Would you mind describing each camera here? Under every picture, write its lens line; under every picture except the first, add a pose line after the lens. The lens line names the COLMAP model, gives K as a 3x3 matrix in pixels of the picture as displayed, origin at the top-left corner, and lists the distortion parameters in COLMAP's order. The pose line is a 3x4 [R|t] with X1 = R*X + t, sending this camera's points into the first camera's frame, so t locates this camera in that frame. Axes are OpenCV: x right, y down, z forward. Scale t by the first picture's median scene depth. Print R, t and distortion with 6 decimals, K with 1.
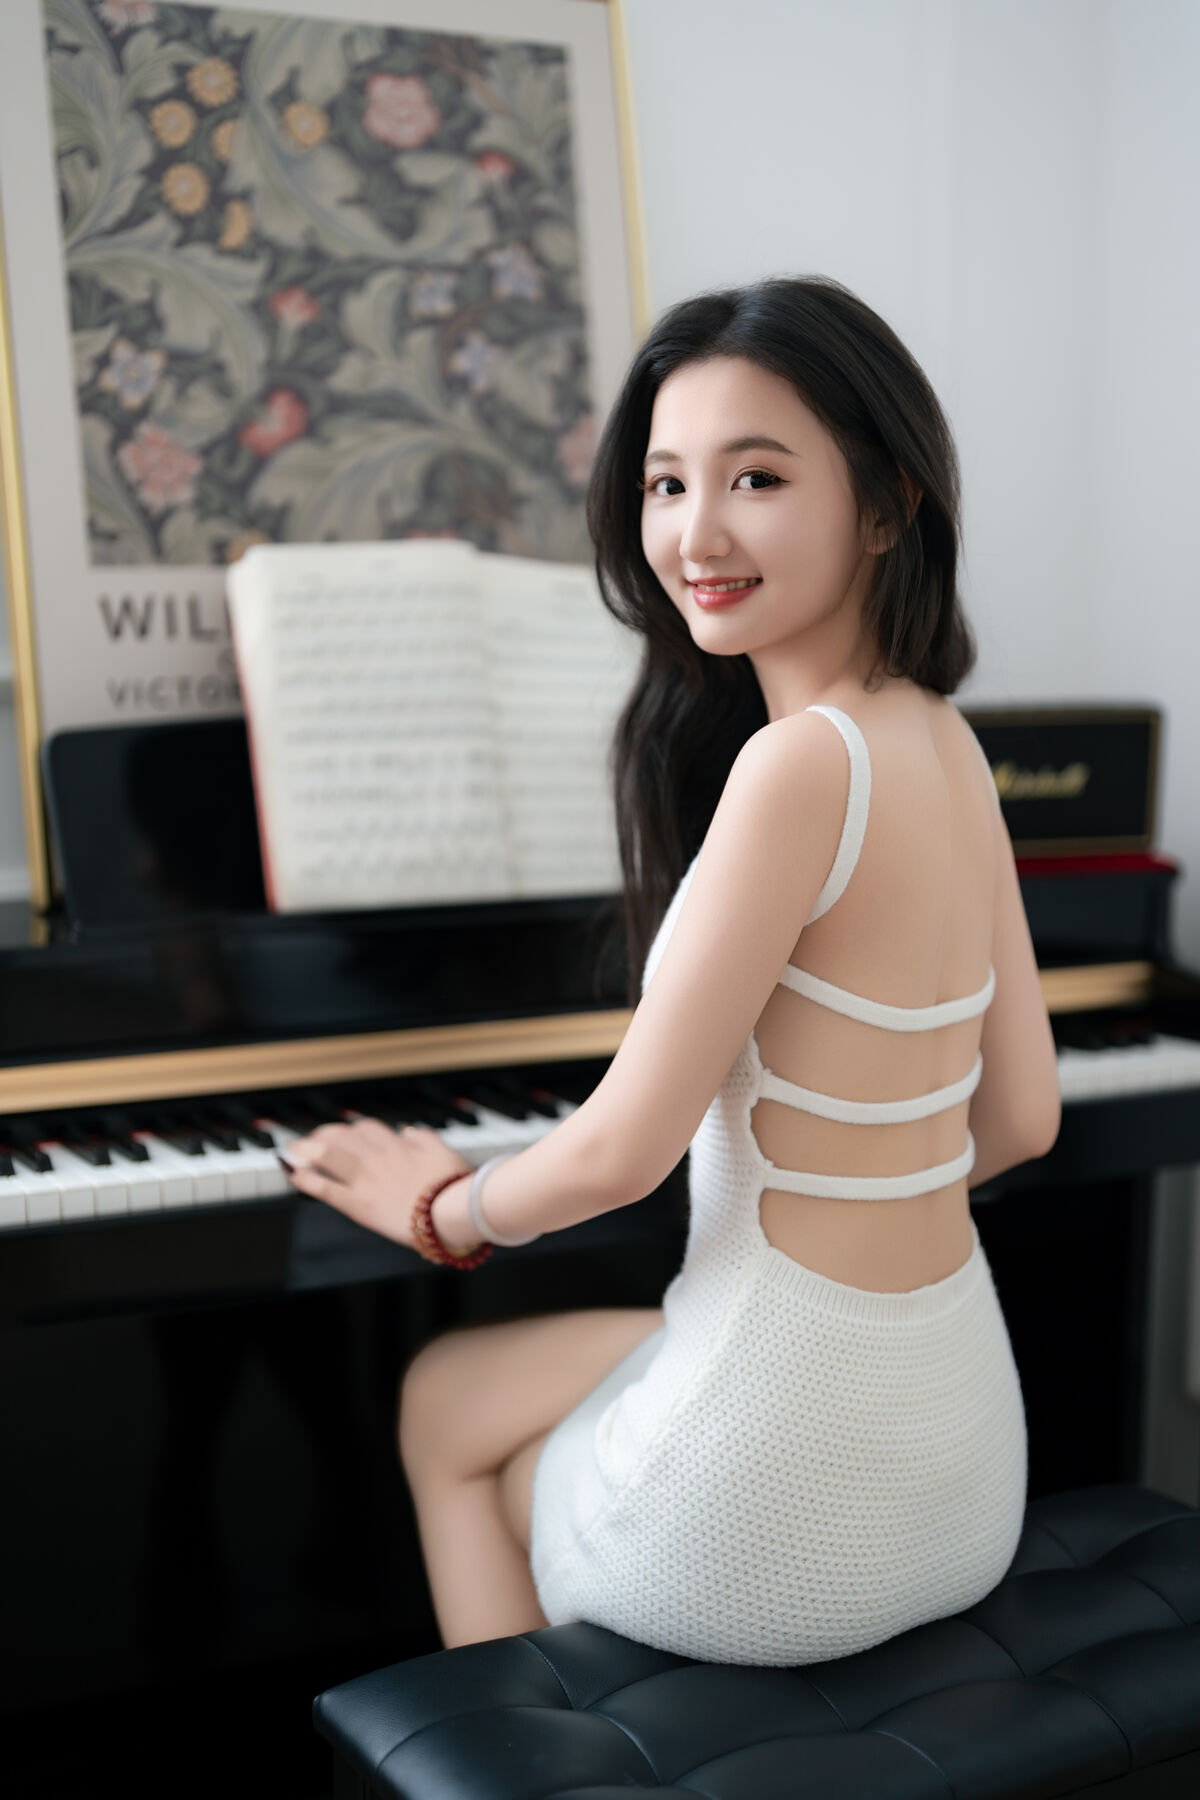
lens RADIAL K [[2603.7, 0, 592.9], [0, 2603.7, 884.7], [0, 0, 1]] dist [0.124486, 0.000000]
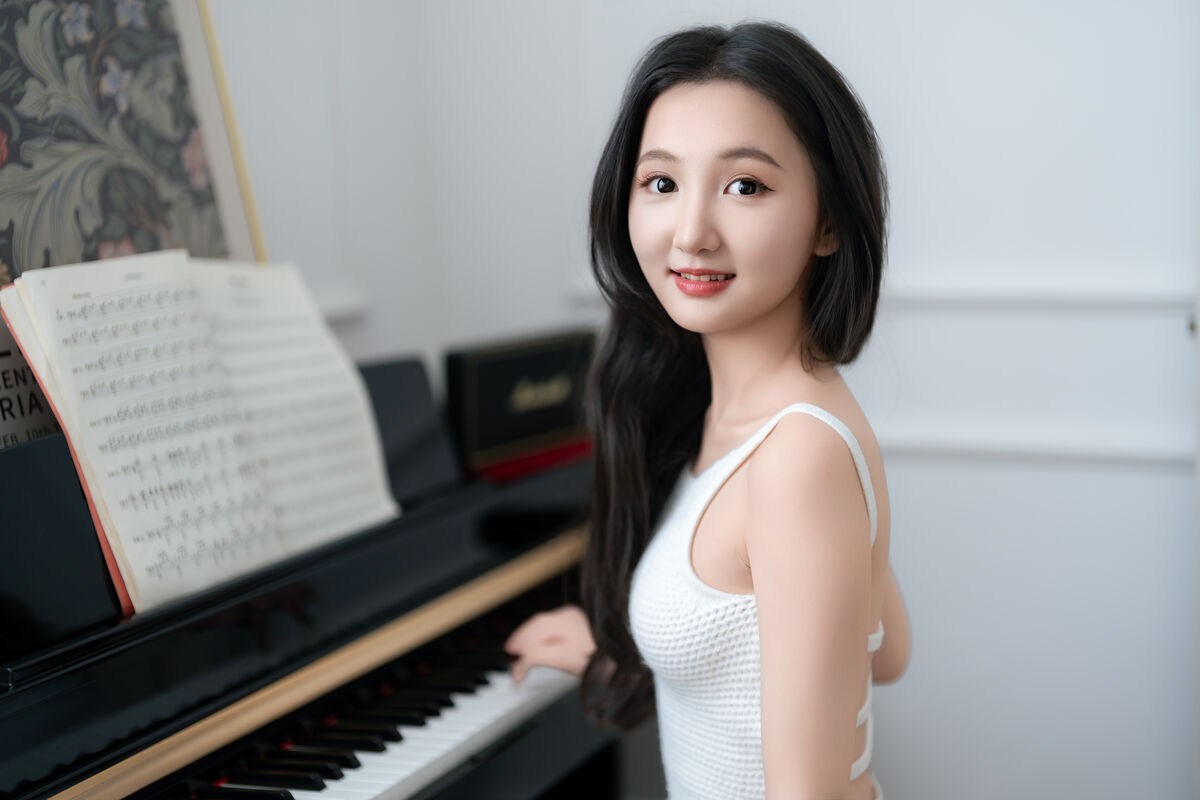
lens RADIAL K [[1735.8, 0, 599.0], [0, 1735.8, 409.2], [0, 0, 1]] dist [0.124486, 0.000000]
pose [[0.797074, -0.139504, 0.587548, -0.345679], [0.137859, 0.989294, 0.047871, -0.073415], [-0.587936, 0.042842, 0.807772, 0.292828]]
